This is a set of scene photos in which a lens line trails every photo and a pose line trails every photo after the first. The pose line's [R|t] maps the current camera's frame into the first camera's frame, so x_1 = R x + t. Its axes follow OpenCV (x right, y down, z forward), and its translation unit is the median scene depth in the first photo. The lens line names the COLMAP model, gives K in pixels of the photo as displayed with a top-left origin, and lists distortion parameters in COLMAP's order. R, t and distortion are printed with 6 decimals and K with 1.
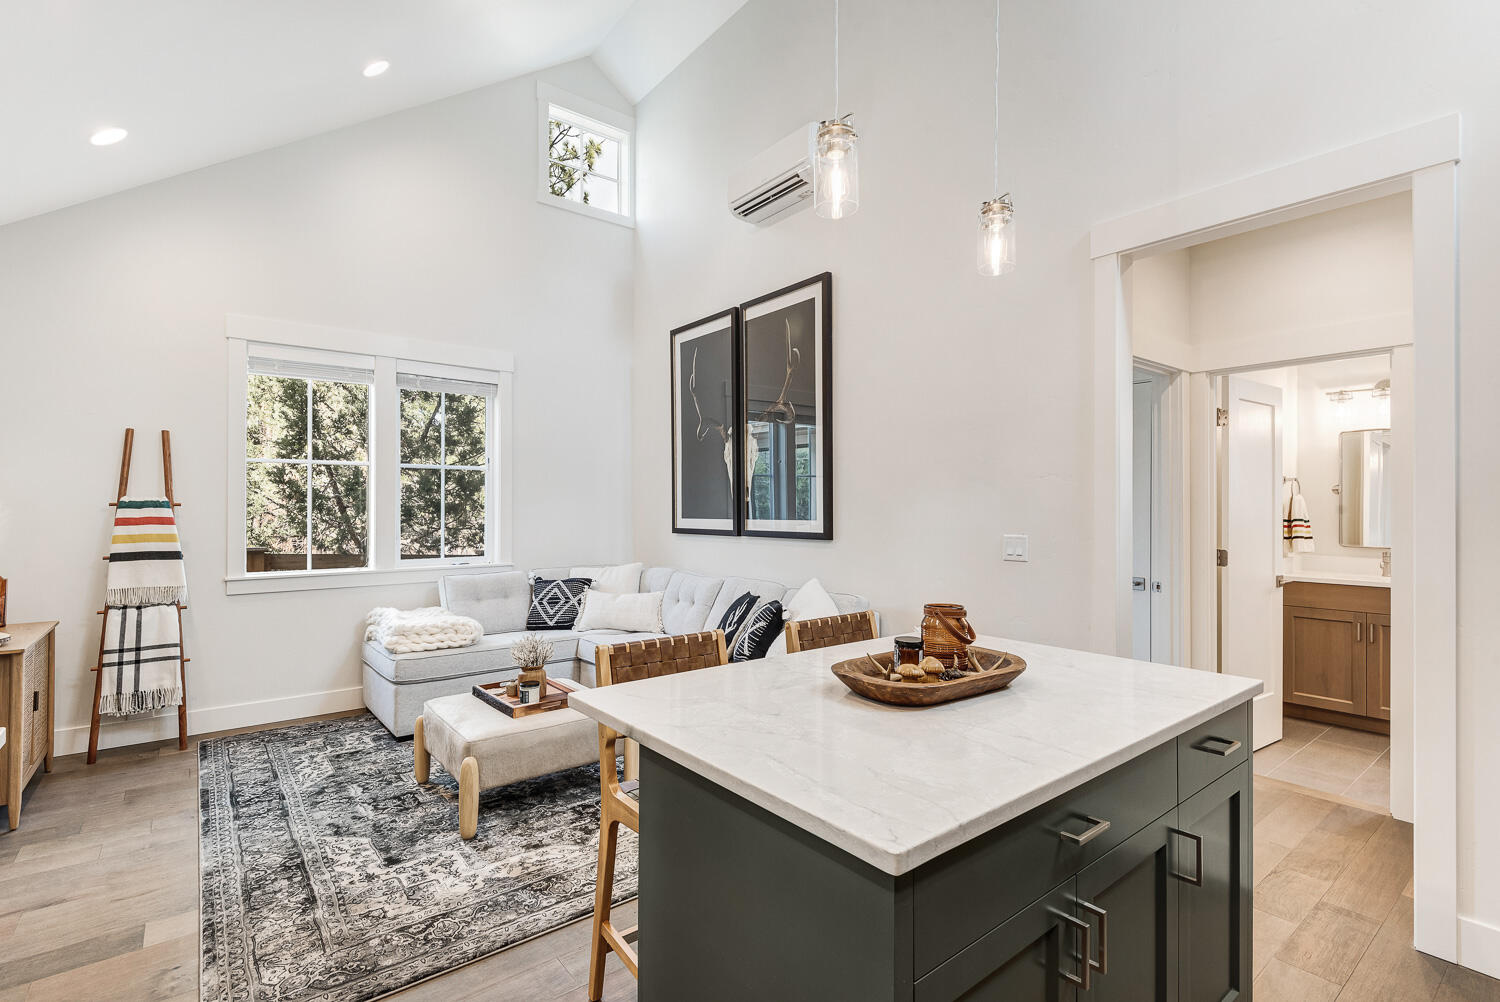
lens RADIAL K [[697.0, 0, 752.8], [0, 697.0, 504.7], [0, 0, 1]] dist [0.004979, 0.000210]
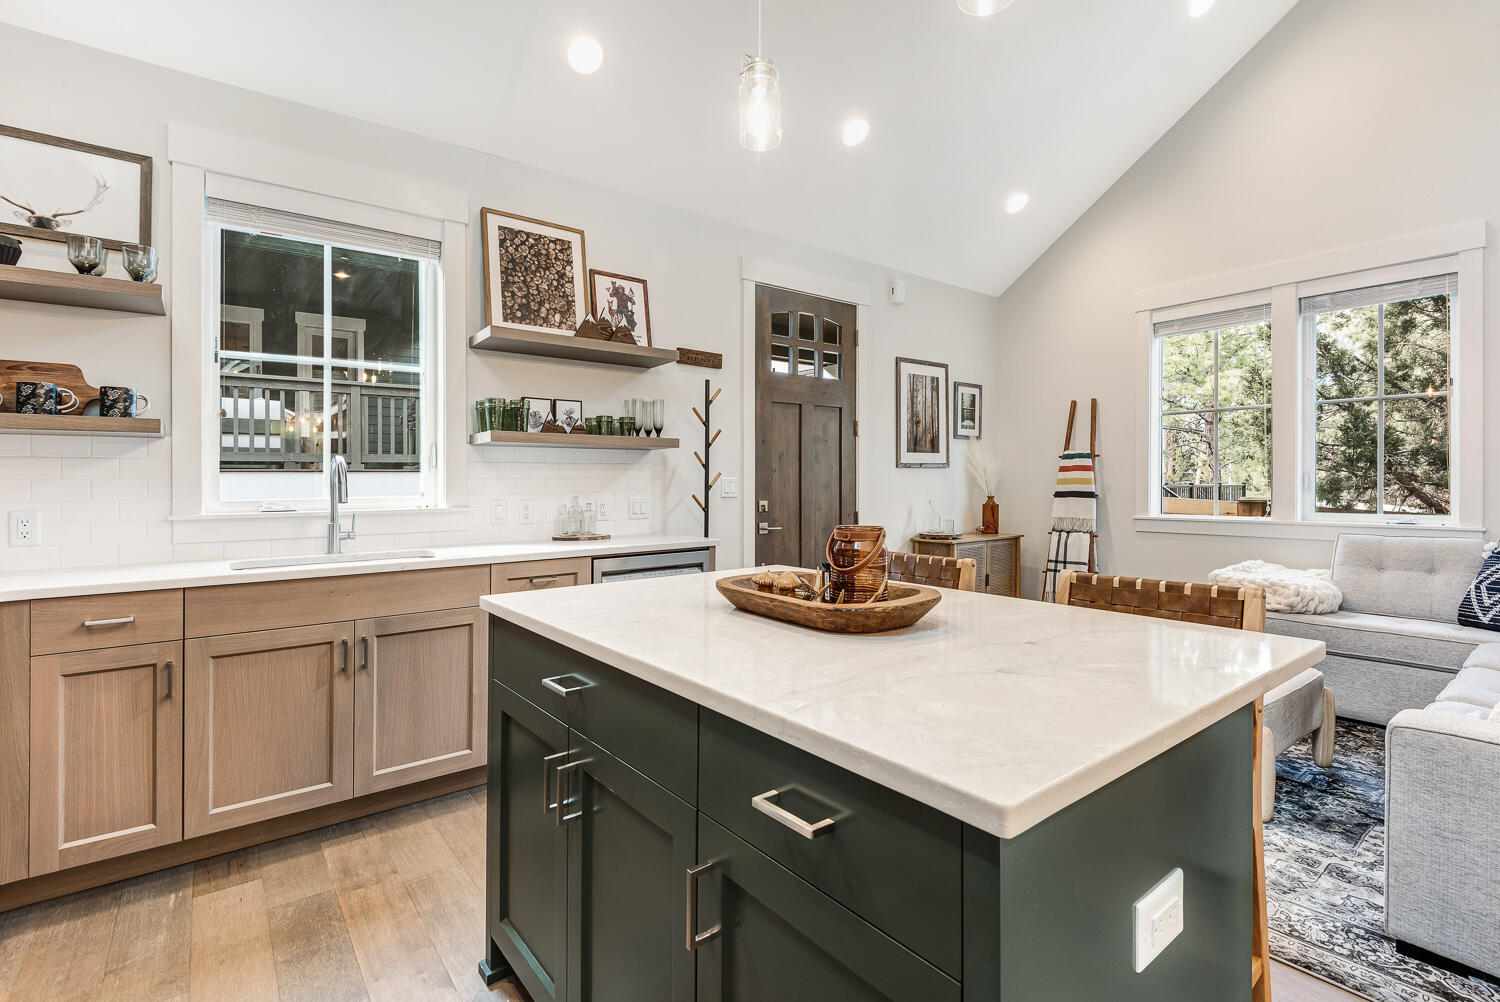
lens RADIAL K [[697.0, 0, 753.7], [0, 697.0, 491.5], [0, 0, 1]] dist [0.004979, 0.000210]
pose [[-0.013134, 0.012221, -0.999839, 0.452149], [0.006841, 0.999903, 0.012131, 0.045990], [0.999890, -0.006681, -0.013217, 0.394263]]
